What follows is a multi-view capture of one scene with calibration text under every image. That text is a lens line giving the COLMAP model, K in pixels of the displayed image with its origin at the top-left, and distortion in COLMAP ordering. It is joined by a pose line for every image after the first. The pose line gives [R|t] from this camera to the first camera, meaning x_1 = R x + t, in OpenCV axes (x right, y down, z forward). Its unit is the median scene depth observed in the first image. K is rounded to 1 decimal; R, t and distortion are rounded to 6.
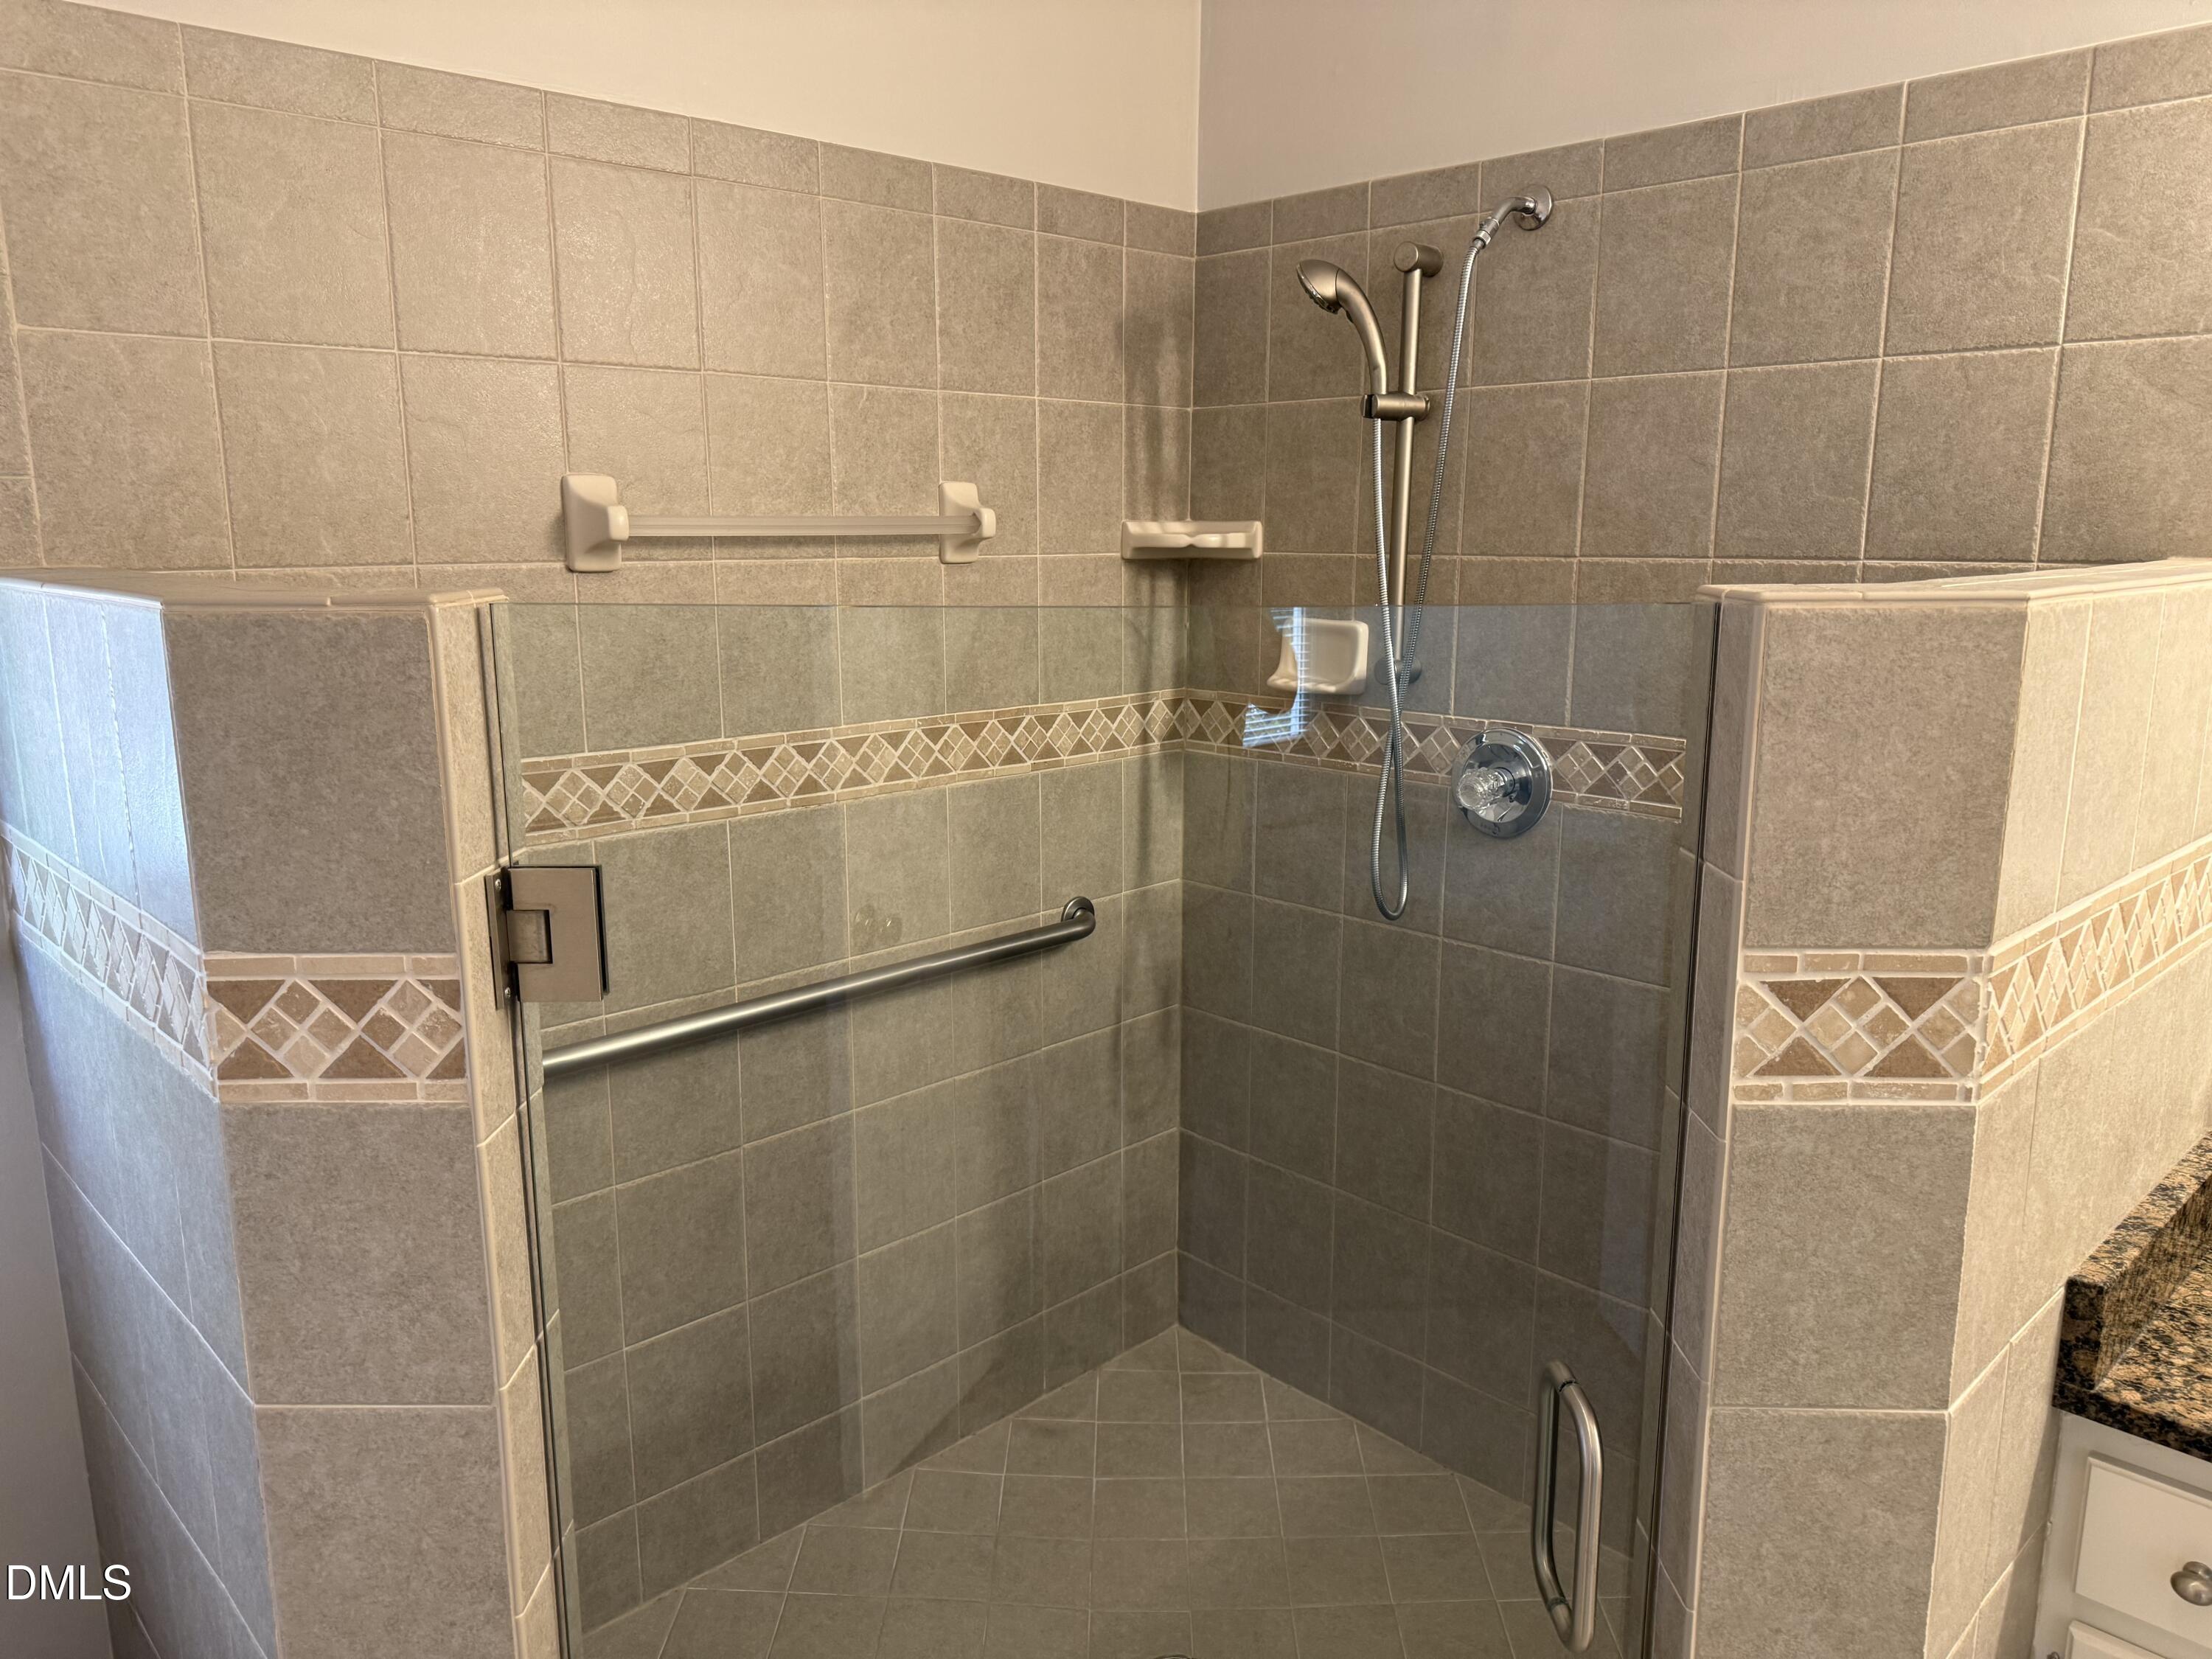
lens RADIAL K [[1584.0, 0, 1107.5], [0, 1584.0, 825.6], [0, 0, 1]] dist [-0.001575, -0.002131]
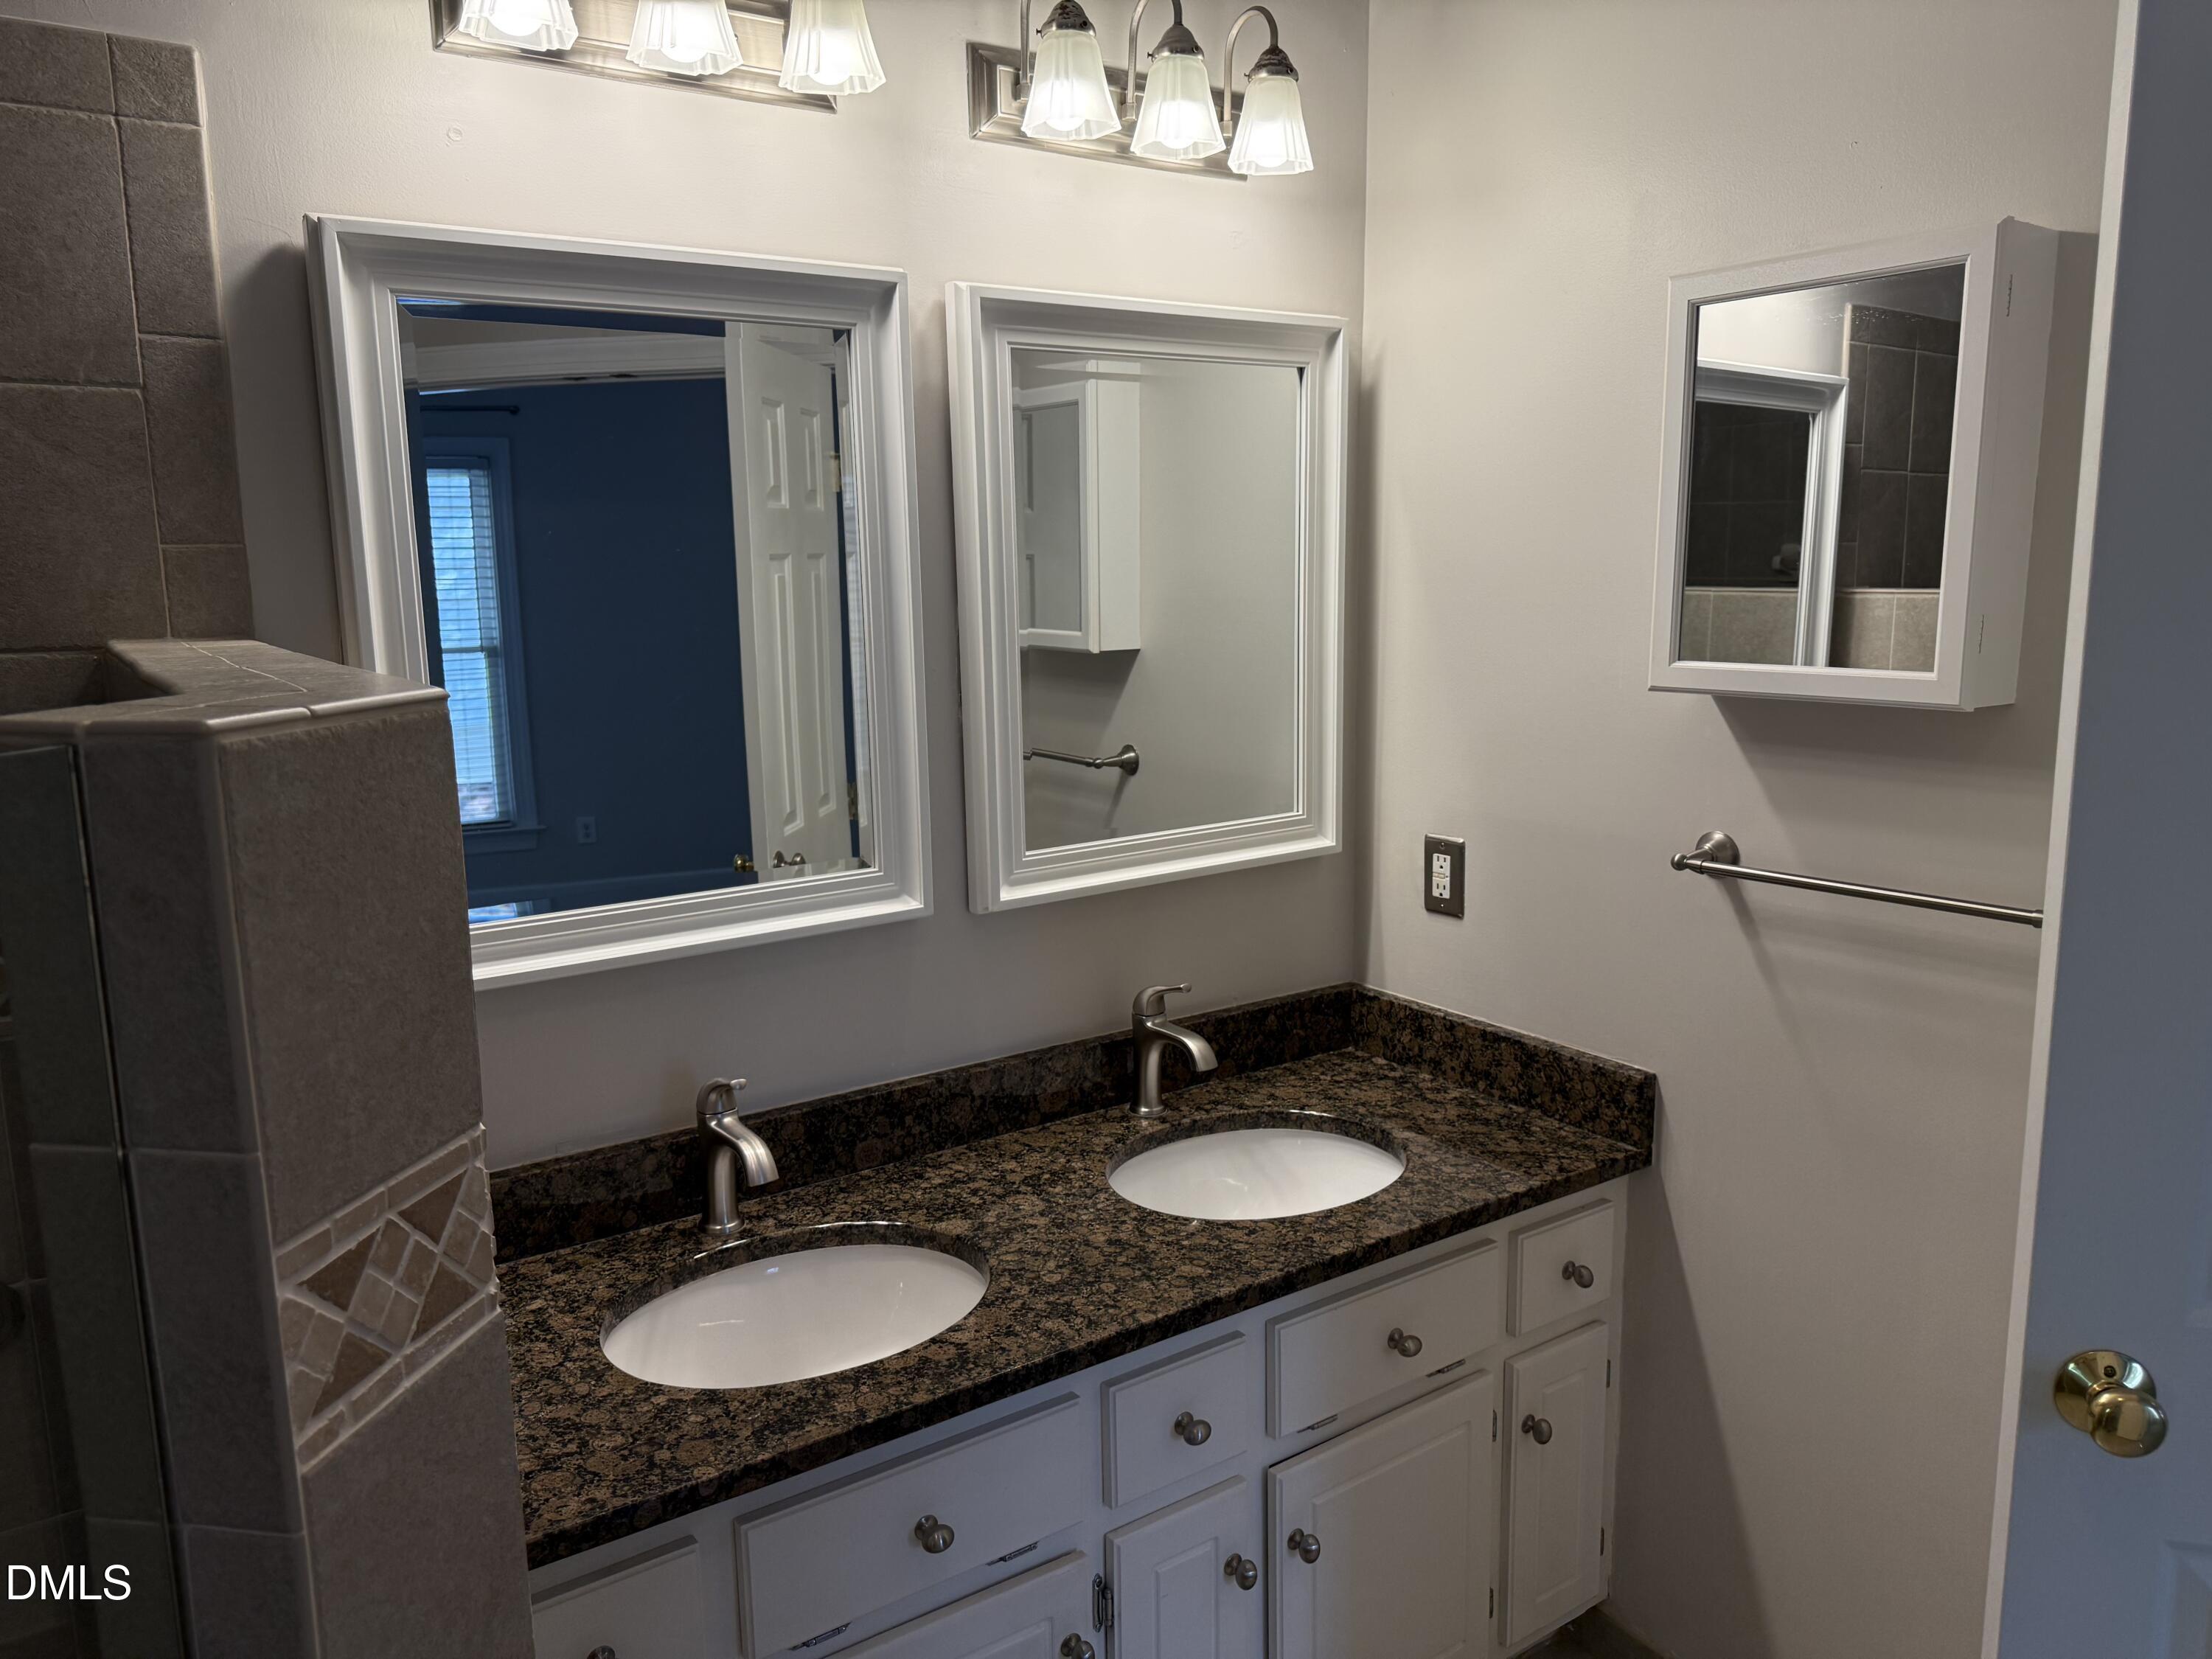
lens RADIAL K [[1584.0, 0, 1108.5], [0, 1584.0, 835.8], [0, 0, 1]] dist [-0.001575, -0.002131]
pose [[0.154783, -0.166029, 0.973898, -0.160790], [0.203279, 0.970037, 0.133064, -0.107157], [-0.966809, 0.177377, 0.183896, 0.506598]]
